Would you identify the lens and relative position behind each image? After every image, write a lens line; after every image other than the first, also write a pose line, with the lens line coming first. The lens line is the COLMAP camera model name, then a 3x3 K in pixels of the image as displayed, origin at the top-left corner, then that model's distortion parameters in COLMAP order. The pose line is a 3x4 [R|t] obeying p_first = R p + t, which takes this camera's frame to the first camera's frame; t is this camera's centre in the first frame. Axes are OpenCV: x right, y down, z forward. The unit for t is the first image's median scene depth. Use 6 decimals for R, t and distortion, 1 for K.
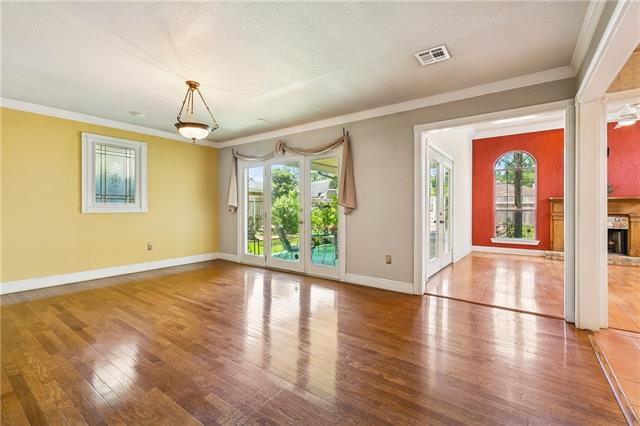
lens RADIAL K [[284.4, 0, 320.4], [0, 284.4, 207.7], [0, 0, 1]] dist [-0.001684, -0.001026]
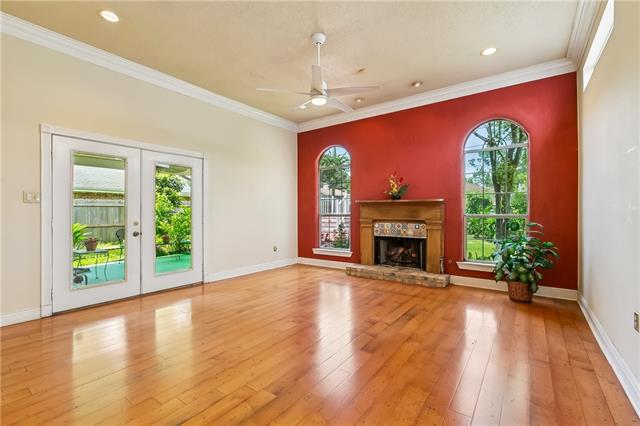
lens RADIAL K [[284.4, 0, 319.4], [0, 284.4, 216.1], [0, 0, 1]] dist [-0.001684, -0.001026]
pose [[0.999898, -0.002087, -0.014109, 0.633874], [0.002130, 0.999993, 0.003041, 0.006616], [0.014102, -0.003071, 0.999896, 0.146624]]
